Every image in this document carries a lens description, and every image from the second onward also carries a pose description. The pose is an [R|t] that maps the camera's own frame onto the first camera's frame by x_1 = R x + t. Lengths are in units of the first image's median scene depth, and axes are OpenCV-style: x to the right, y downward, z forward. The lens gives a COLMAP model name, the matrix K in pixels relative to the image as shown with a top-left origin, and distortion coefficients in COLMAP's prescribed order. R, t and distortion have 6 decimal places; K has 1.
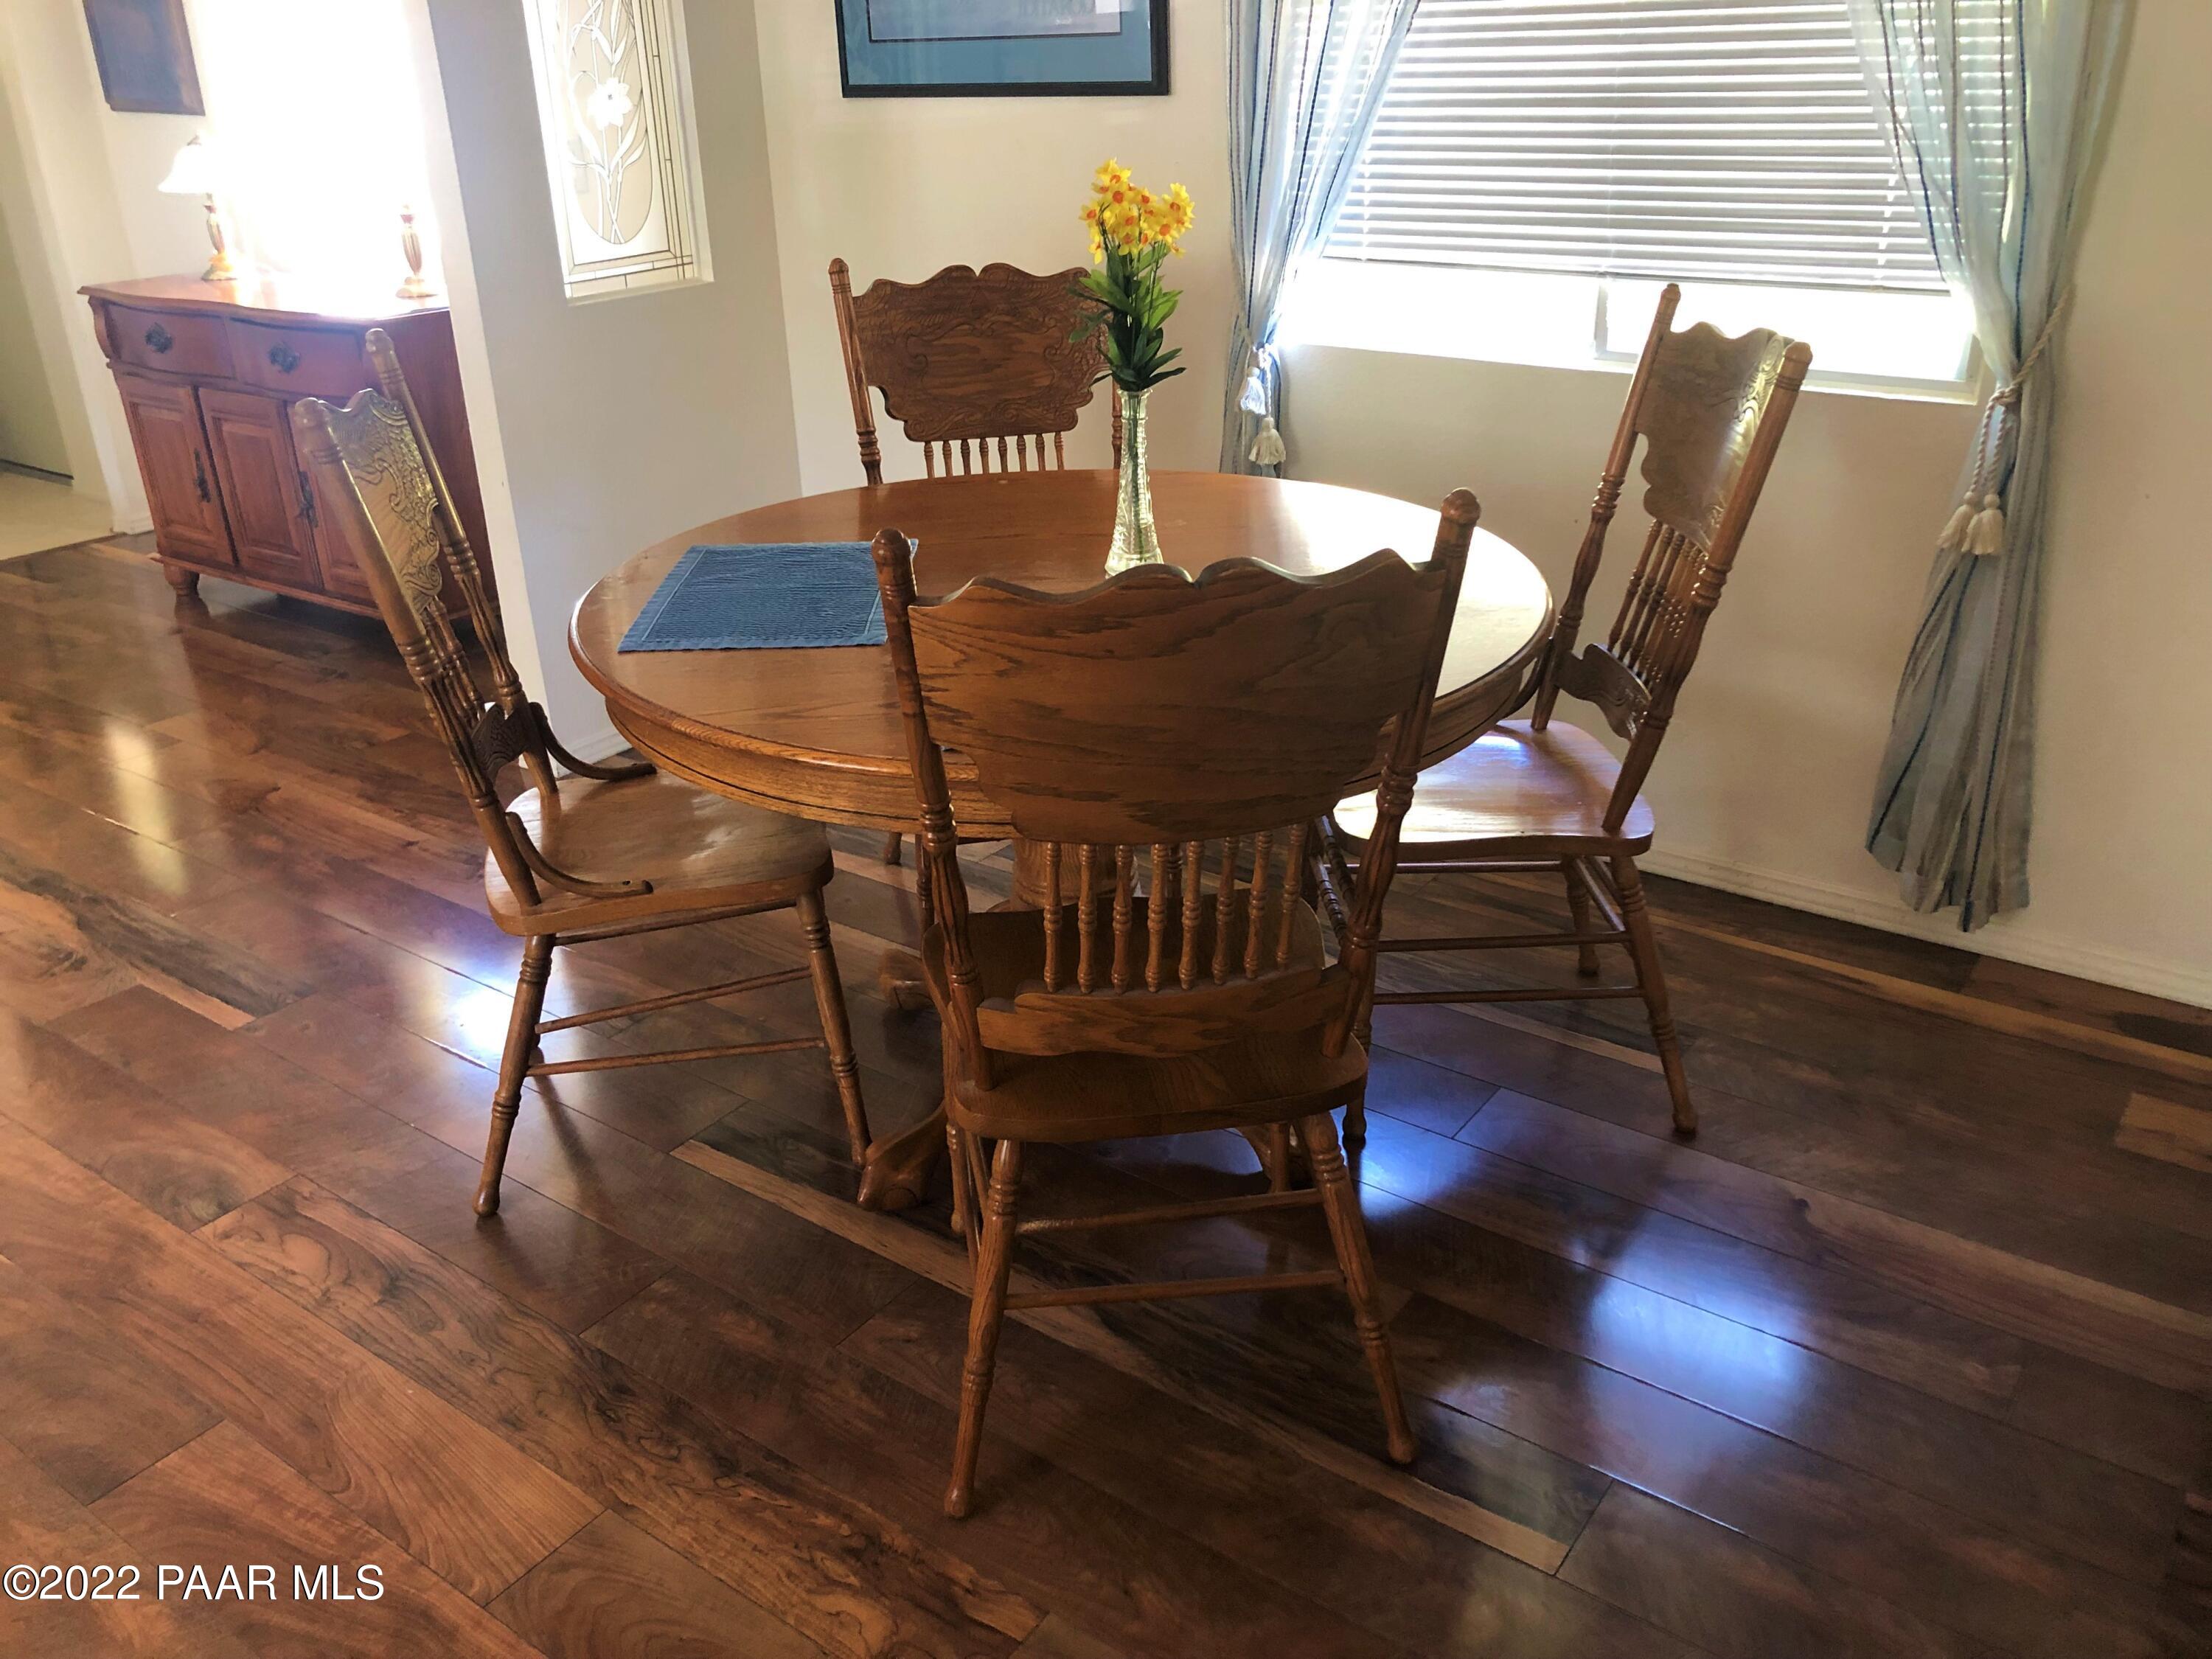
lens RADIAL K [[1826.6, 0, 1106.0], [0, 1826.6, 829.5], [0, 0, 1]] dist [-0.062940, 0.103250]
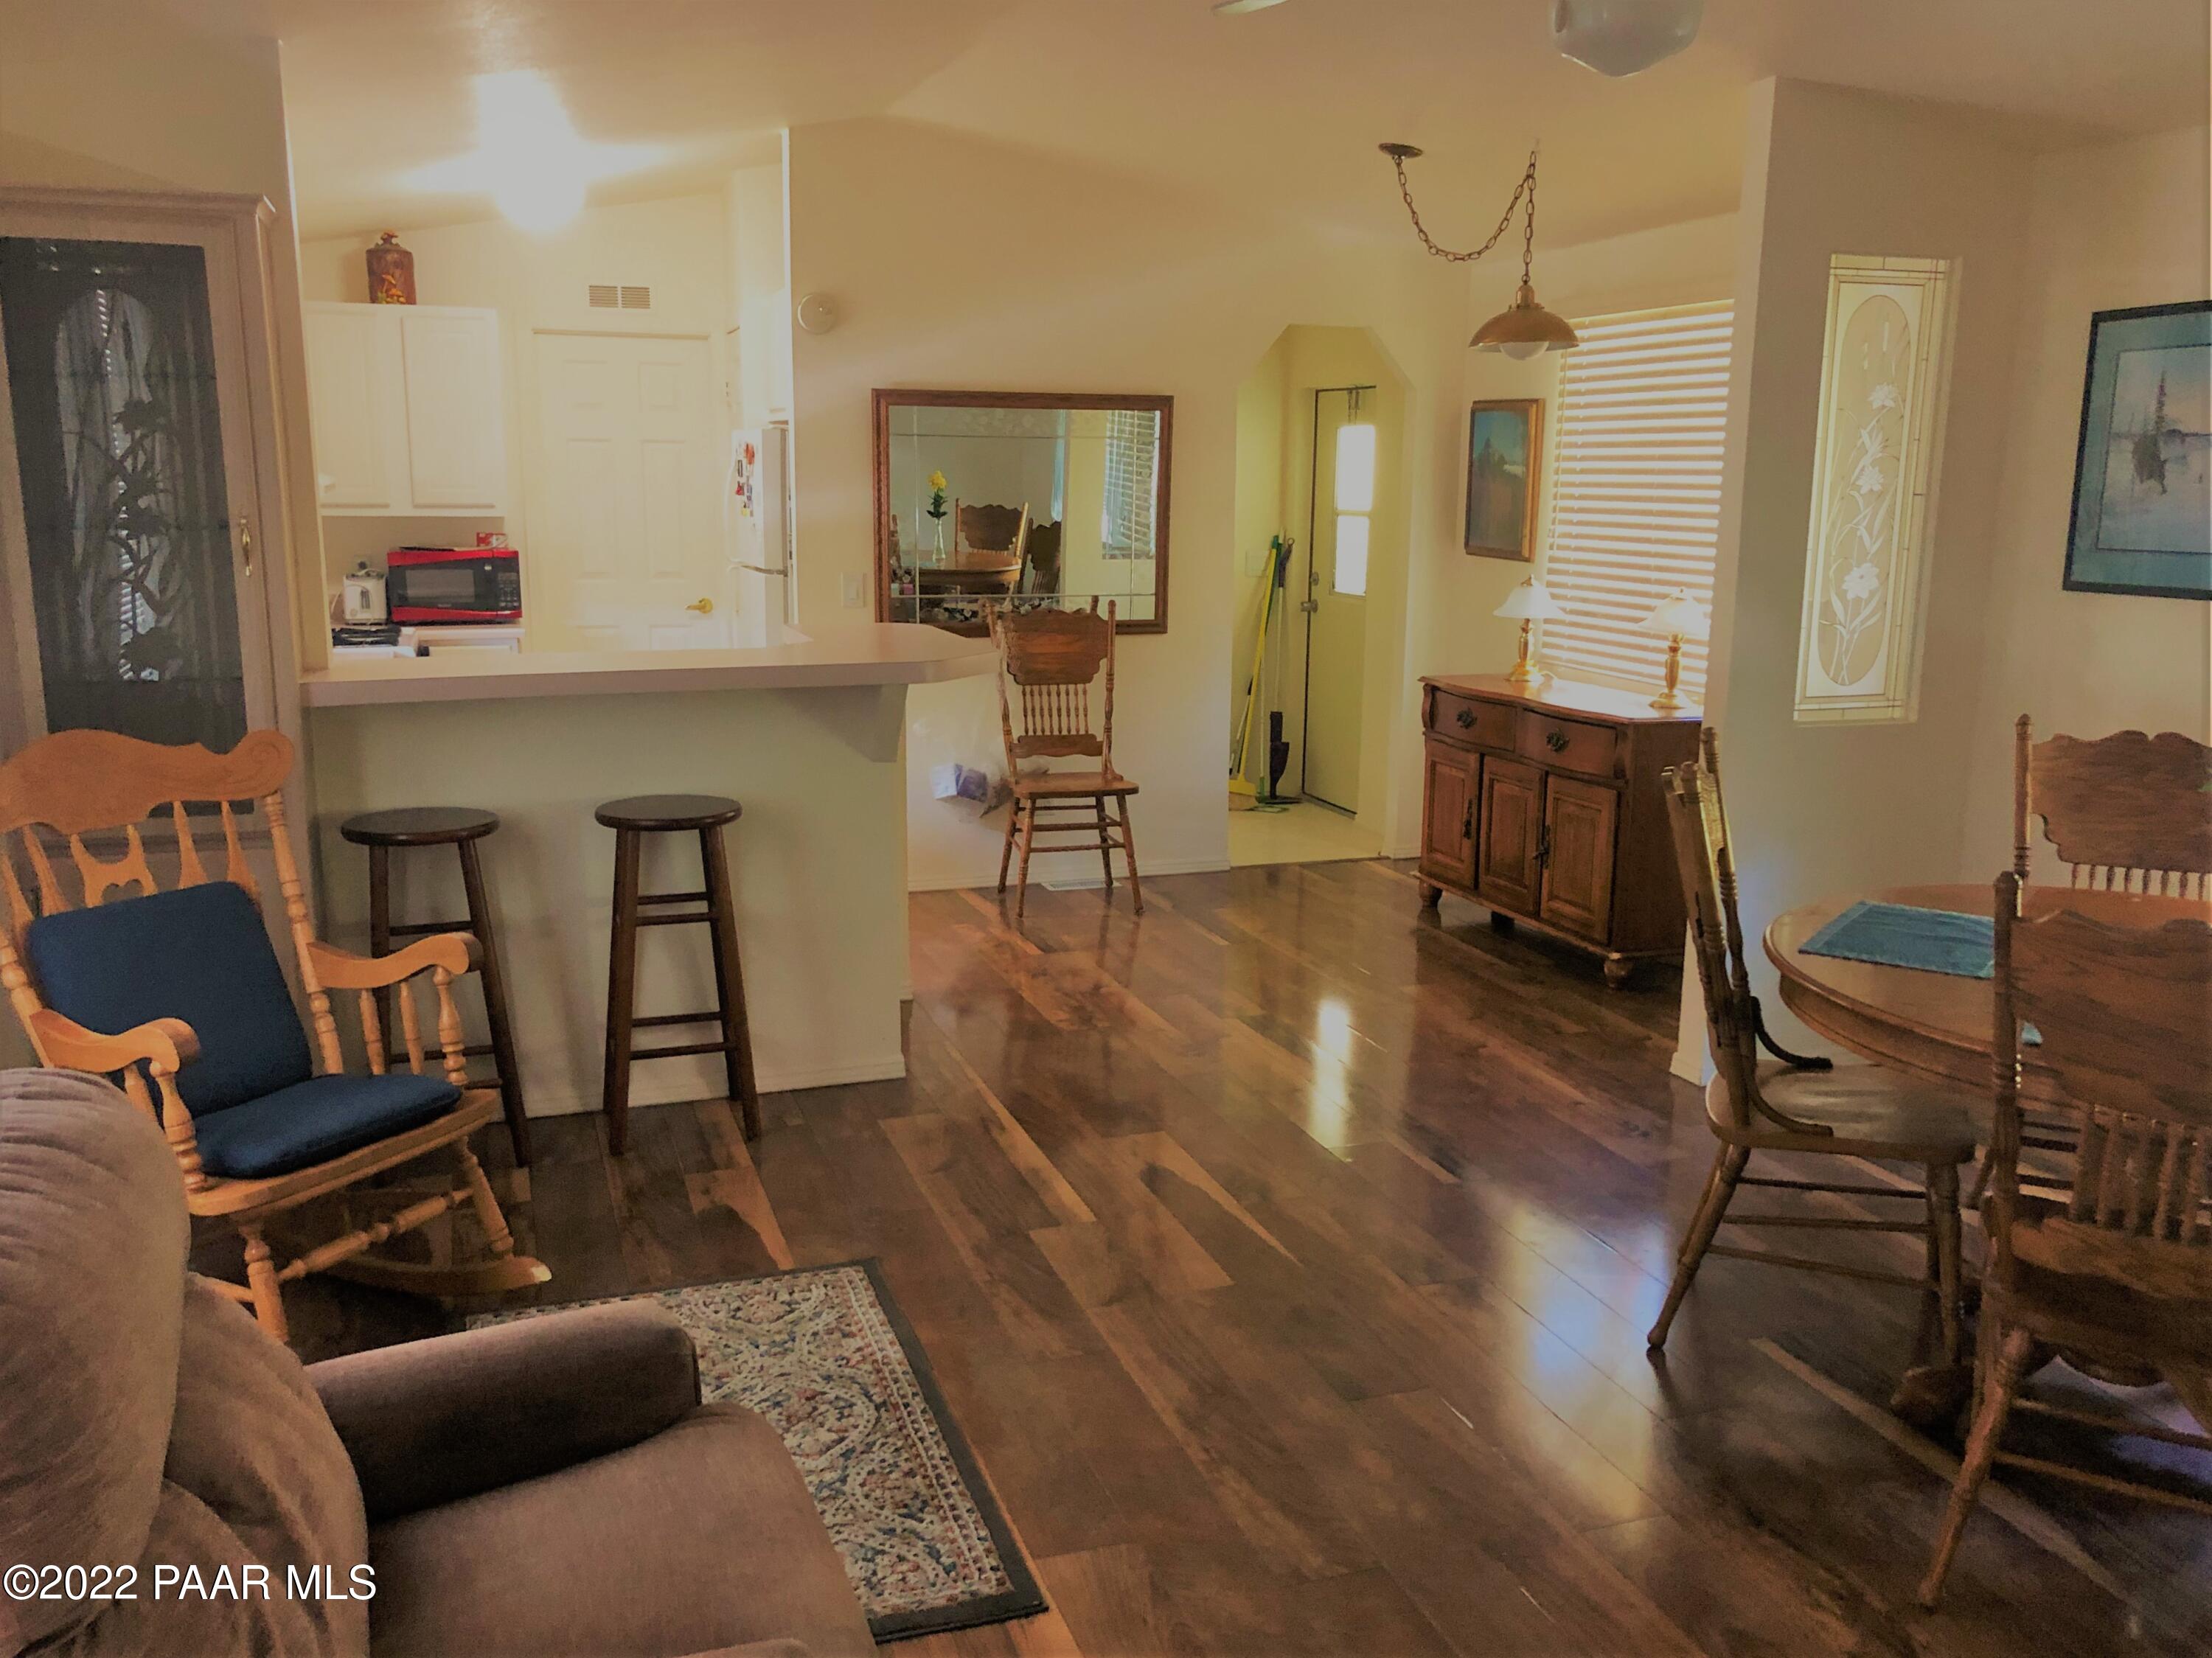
lens RADIAL K [[1901.0, 0, 1044.3], [0, 1901.0, 878.3], [0, 0, 1]] dist [0.046799, -0.066248]
pose [[0.805099, 0.151939, -0.573351, 0.073633], [-0.261753, 0.958430, -0.113567, 0.111809], [0.532261, 0.241509, 0.811401, -0.374658]]
